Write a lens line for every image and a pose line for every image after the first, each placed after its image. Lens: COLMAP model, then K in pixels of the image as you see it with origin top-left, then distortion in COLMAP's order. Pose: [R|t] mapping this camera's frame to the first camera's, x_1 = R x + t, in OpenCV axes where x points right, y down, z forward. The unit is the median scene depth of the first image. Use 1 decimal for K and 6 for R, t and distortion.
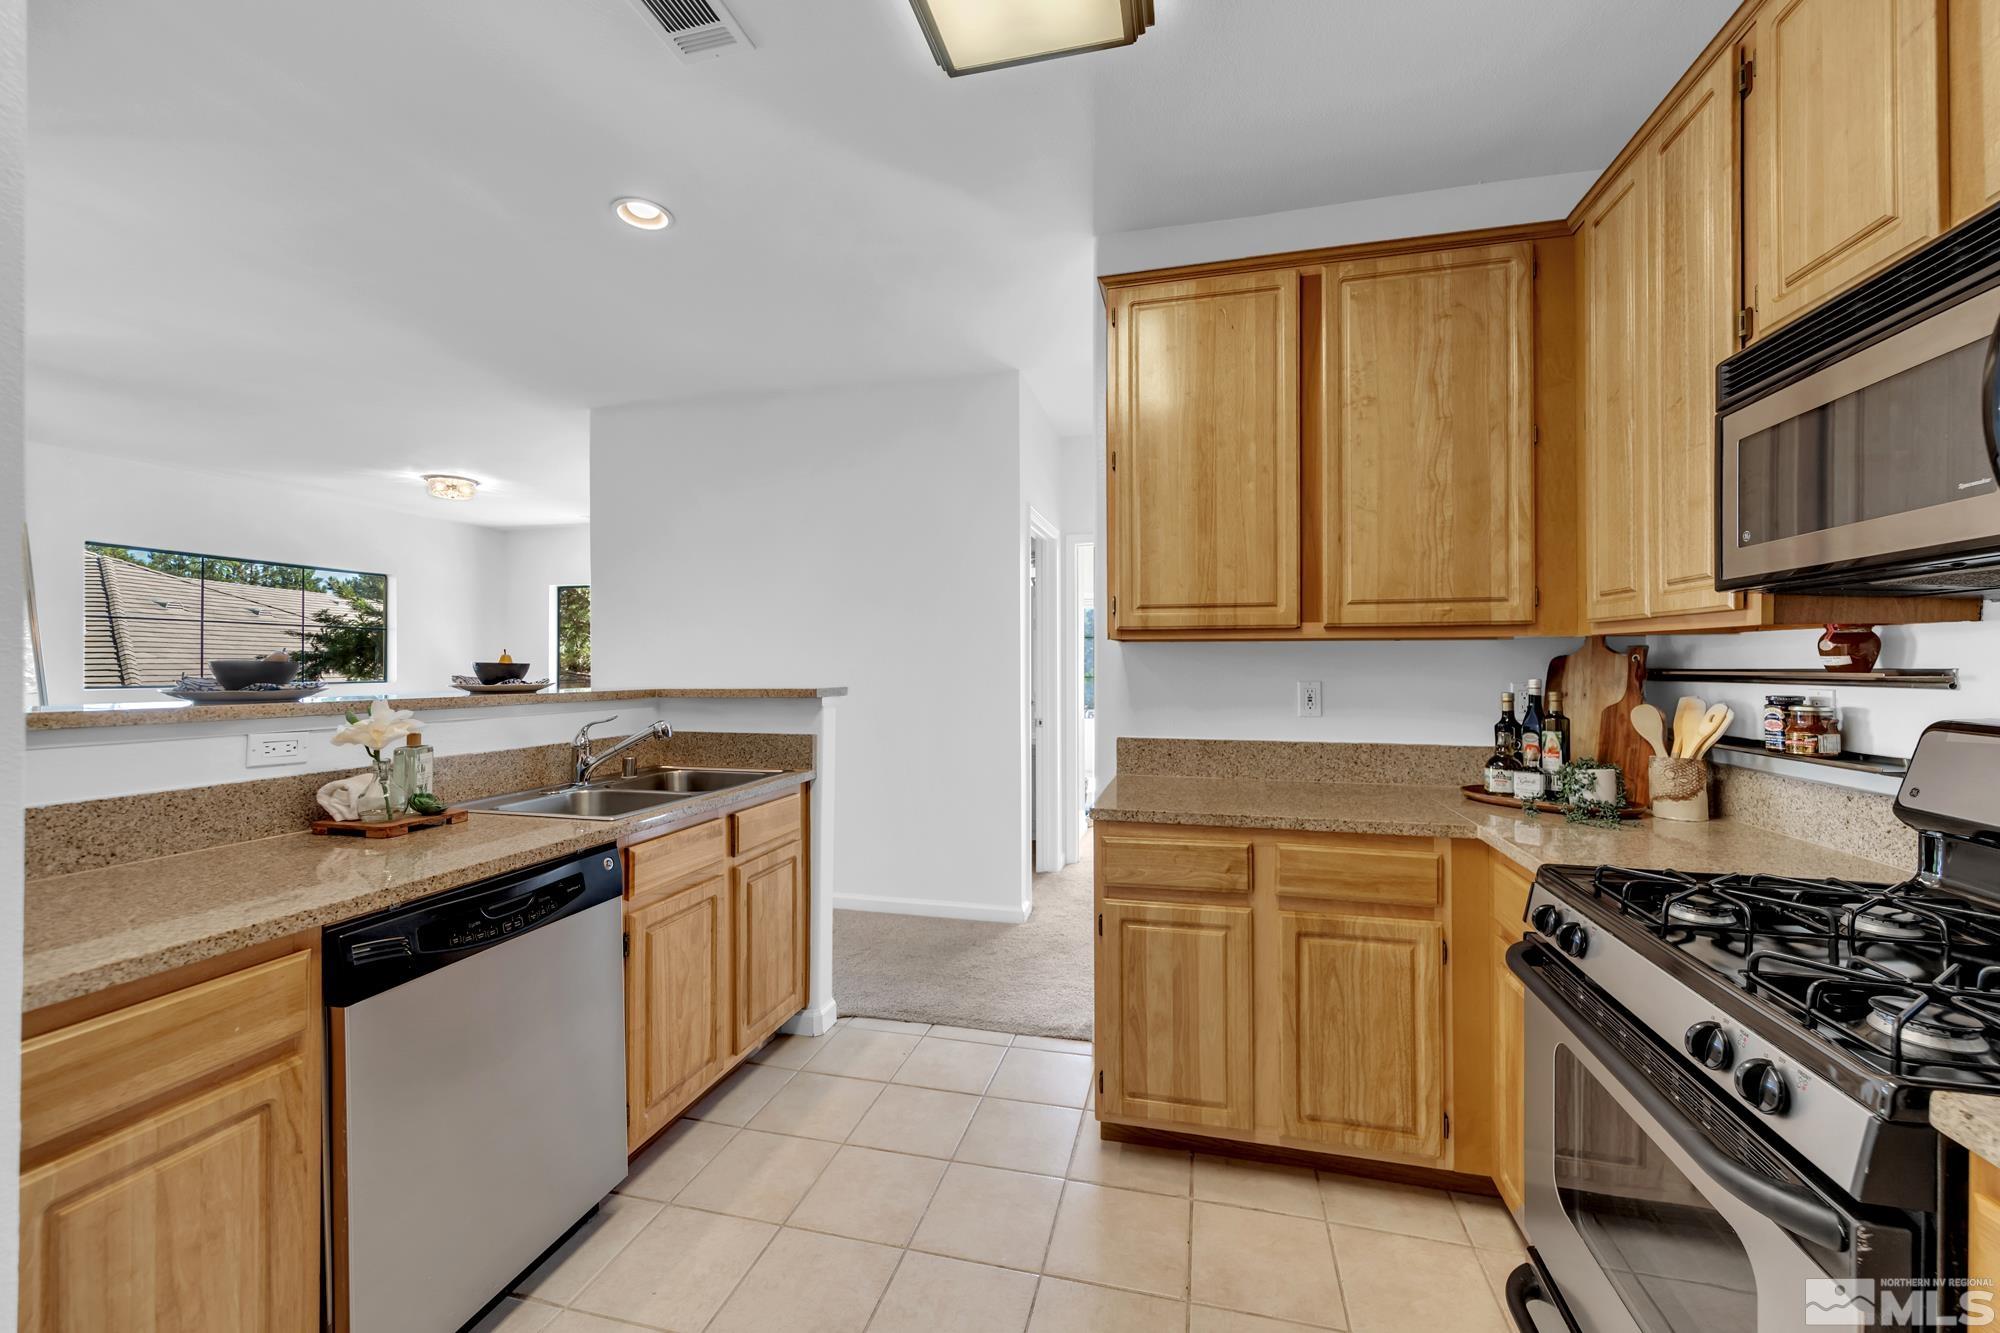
lens RADIAL K [[770.6, 0, 1013.4], [0, 770.6, 663.1], [0, 0, 1]] dist [0.000682, 0.000019]
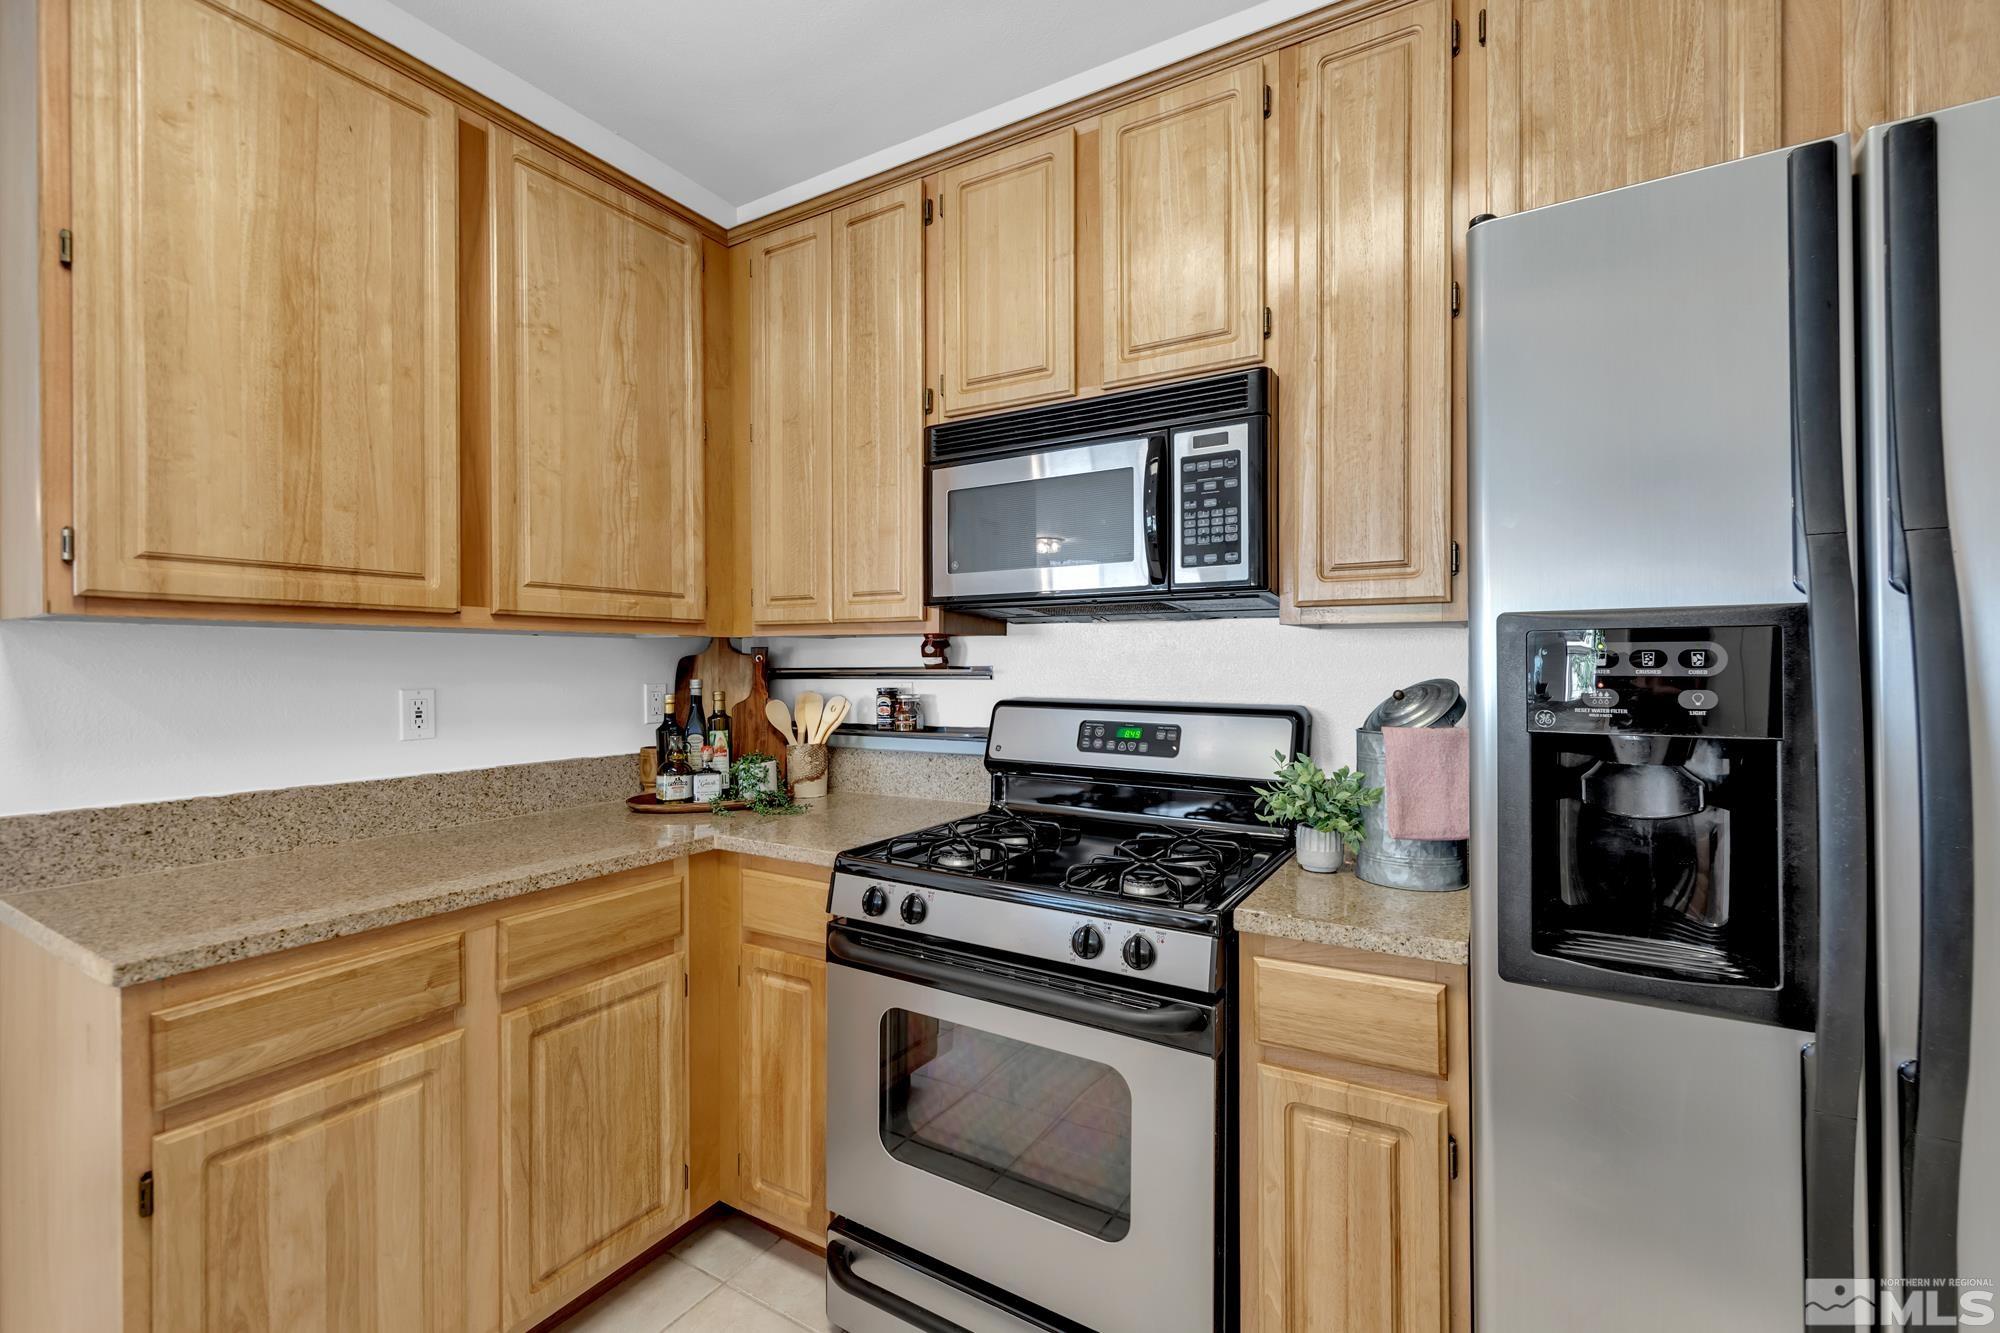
lens RADIAL K [[834.1, 0, 1035.9], [0, 834.1, 663.8], [0, 0, 1]] dist [-0.000445, -0.000366]
pose [[0.274968, -0.000736, 0.961453, -0.235818], [0.002024, 0.999998, 0.000187, 0.001690], [-0.961451, 0.001894, 0.274969, 0.300626]]
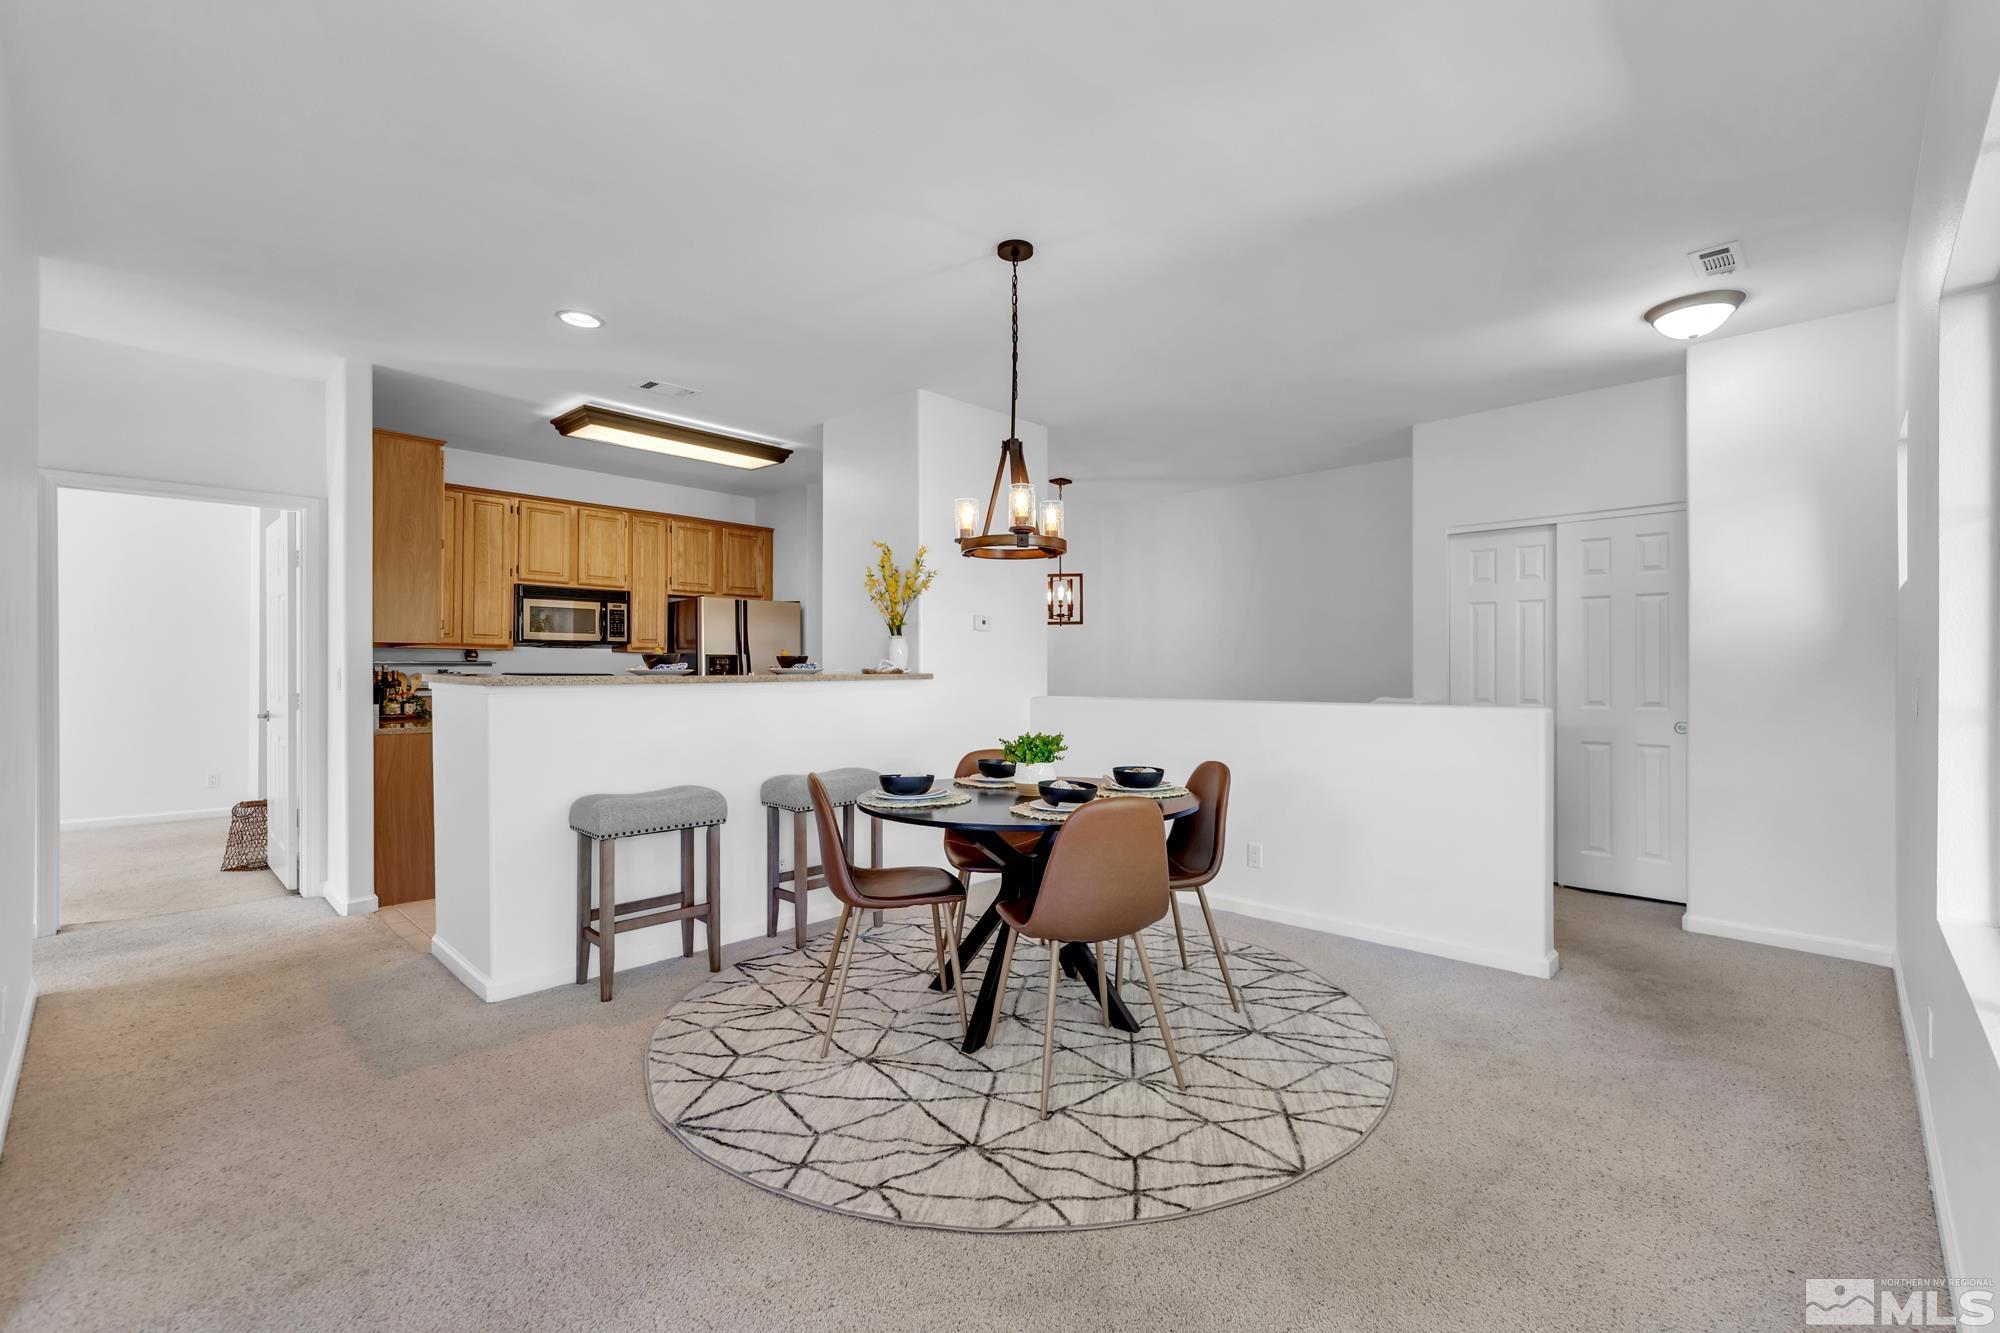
lens RADIAL K [[863.4, 0, 1021.6], [0, 863.4, 667.8], [0, 0, 1]] dist [0.002309, 0.000369]
pose [[-0.868939, -0.001469, 0.494917, -2.337212], [-0.003234, 0.999991, -0.002709, 0.030371], [-0.494909, -0.003954, -0.868936, 2.380751]]
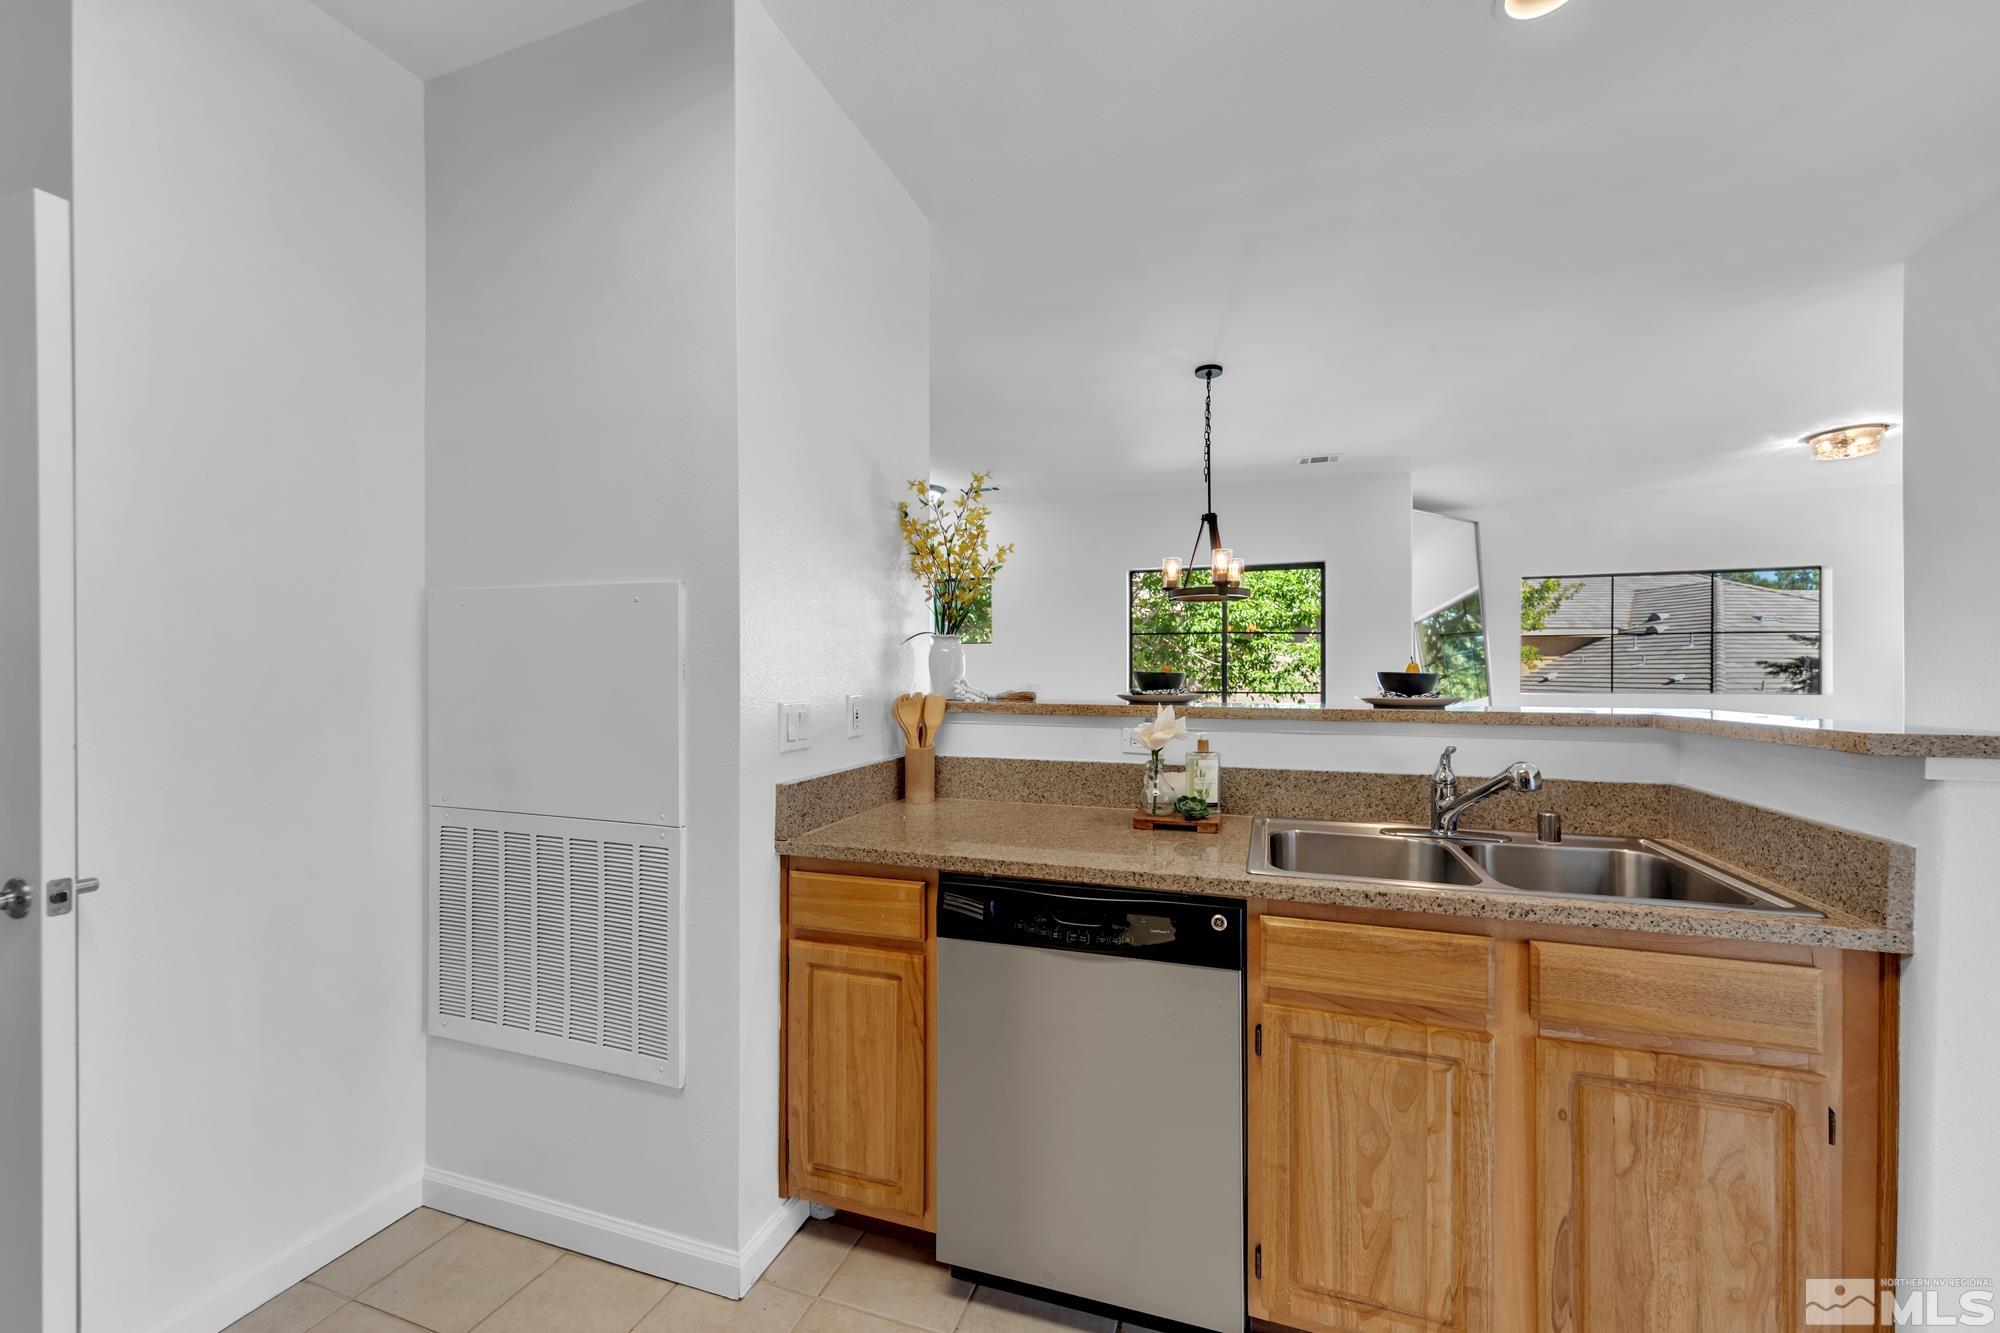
lens RADIAL K [[736.1, 0, 1035.5], [0, 736.1, 677.0], [0, 0, 1]] dist [0.007369, 0.000003]
pose [[-0.070552, 0.004572, -0.997498, 0.218702], [0.002088, 0.999988, 0.004436, -0.000232], [0.997506, -0.001770, -0.070561, 0.741396]]
